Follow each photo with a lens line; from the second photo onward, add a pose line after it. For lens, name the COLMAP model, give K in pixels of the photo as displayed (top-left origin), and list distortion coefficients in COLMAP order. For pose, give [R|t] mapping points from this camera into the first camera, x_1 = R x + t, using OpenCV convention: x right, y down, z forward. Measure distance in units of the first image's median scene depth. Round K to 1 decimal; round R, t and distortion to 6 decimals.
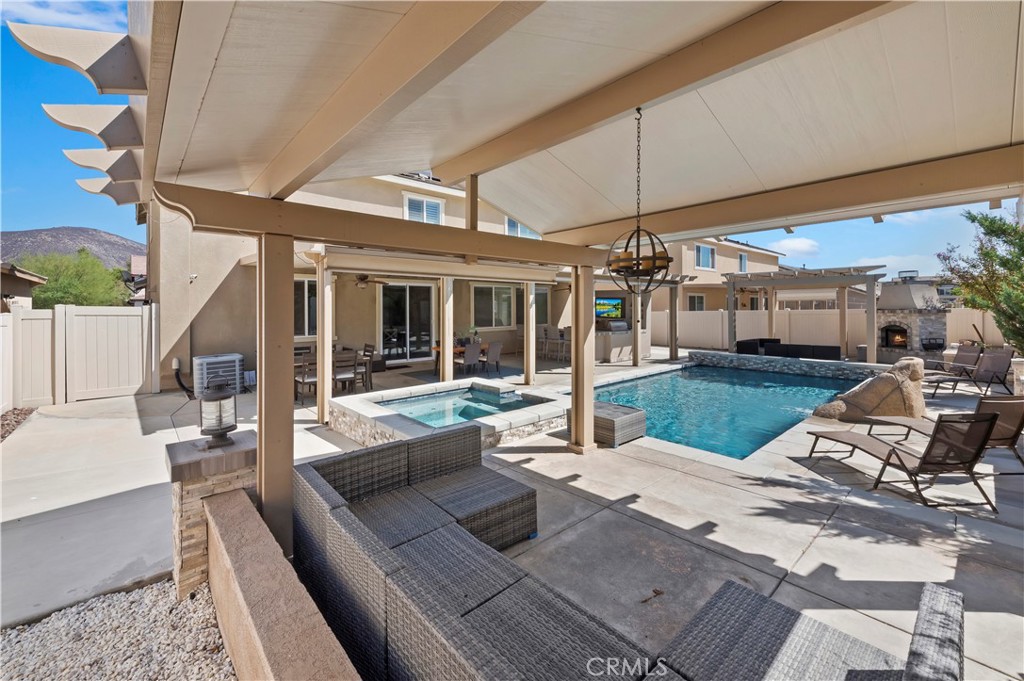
lens RADIAL K [[413.1, 0, 507.5], [0, 413.1, 304.2], [0, 0, 1]] dist [0.010962, -0.000931]
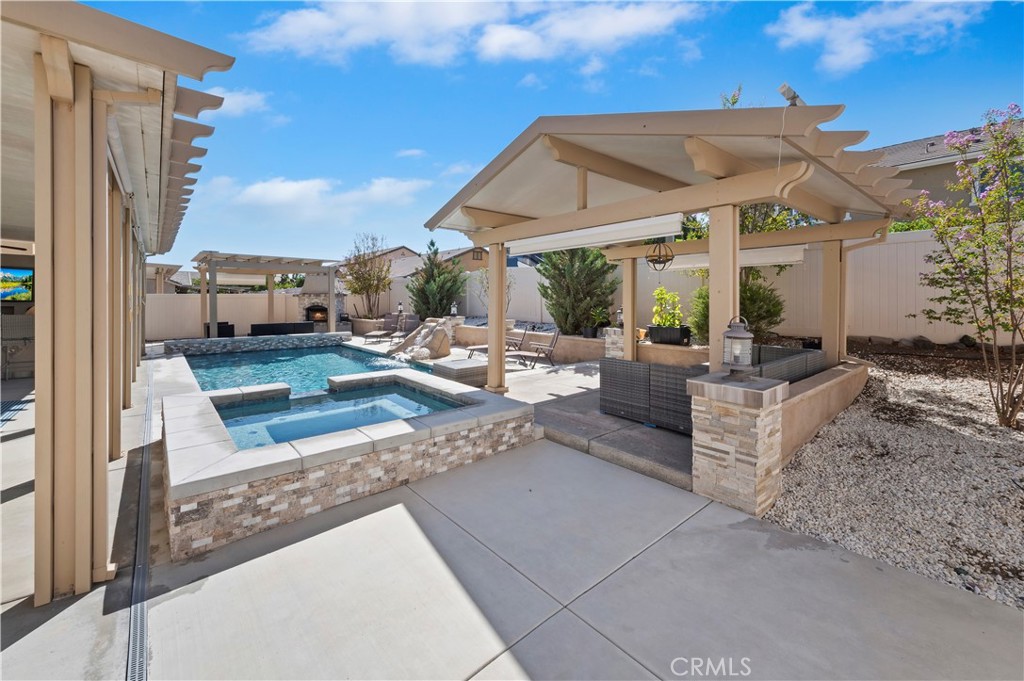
lens RADIAL K [[419.4, 0, 502.0], [0, 419.4, 303.6], [0, 0, 1]] dist [0.013733, -0.000865]
pose [[0.040748, -0.004254, 0.999160, -0.757129], [-0.013026, 0.999904, 0.004789, 0.056642], [-0.999085, -0.013210, 0.040688, 0.655103]]
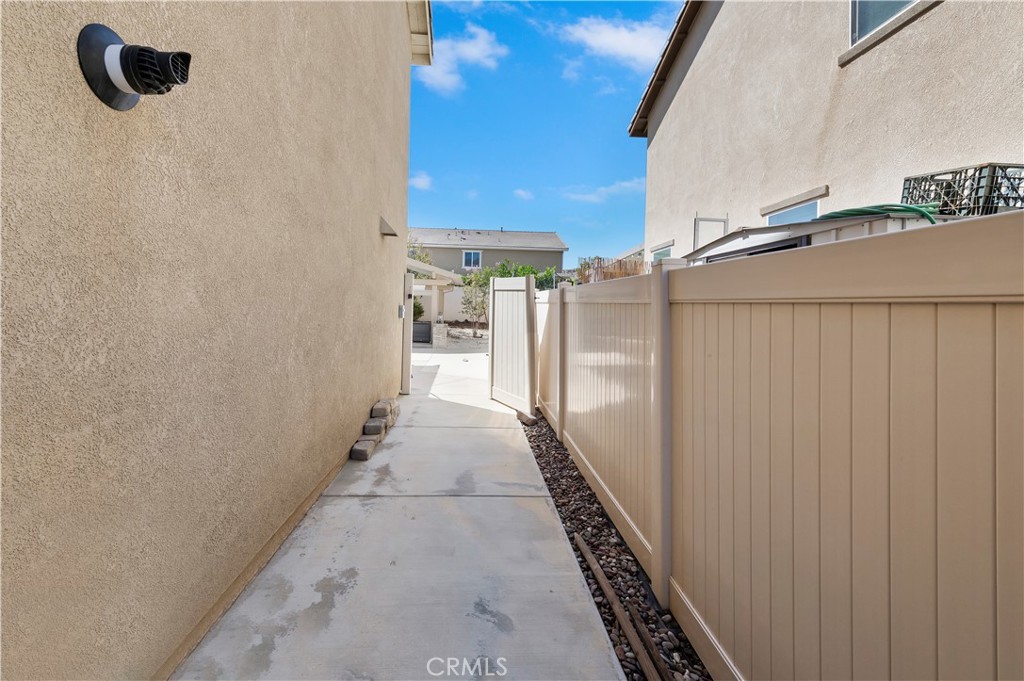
lens RADIAL K [[423.2, 0, 501.1], [0, 423.2, 312.2], [0, 0, 1]] dist [0.001172, -0.000035]
pose [[-0.788821, -0.019173, 0.614324, -1.844753], [-0.034014, 0.999343, -0.012487, 0.094348], [-0.613682, -0.030746, -0.788955, 1.912625]]
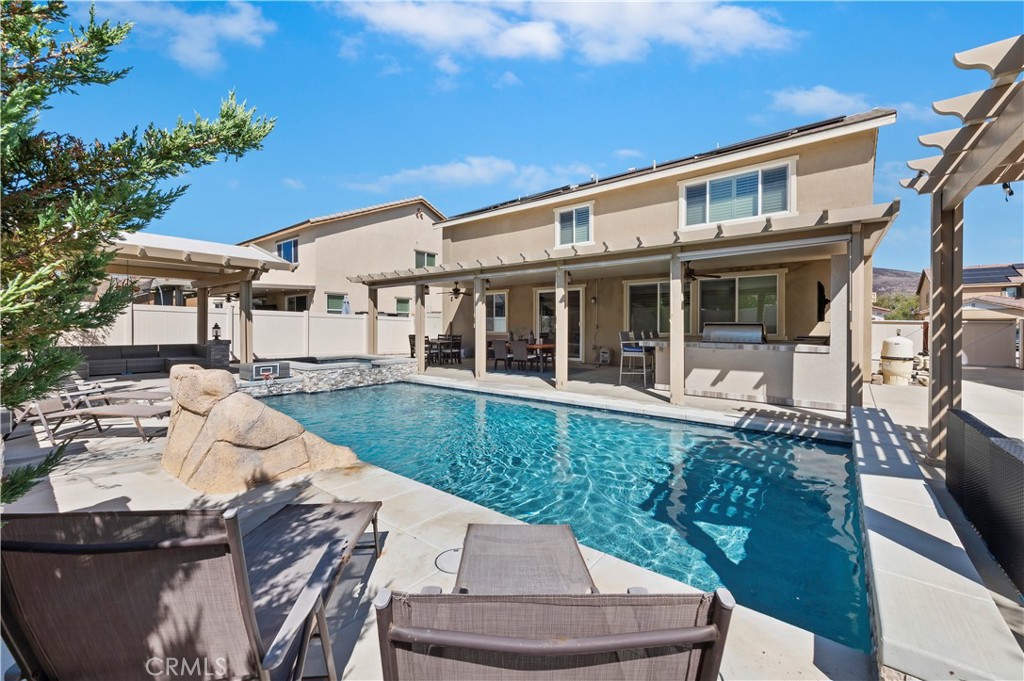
lens RADIAL K [[412.0, 0, 506.8], [0, 412.0, 327.1], [0, 0, 1]] dist [0.012152, -0.000064]
pose [[0.166309, 0.004007, -0.986066, 1.617844], [0.003911, 0.999981, 0.004723, 0.086882], [0.986066, -0.004642, 0.166290, 1.309422]]
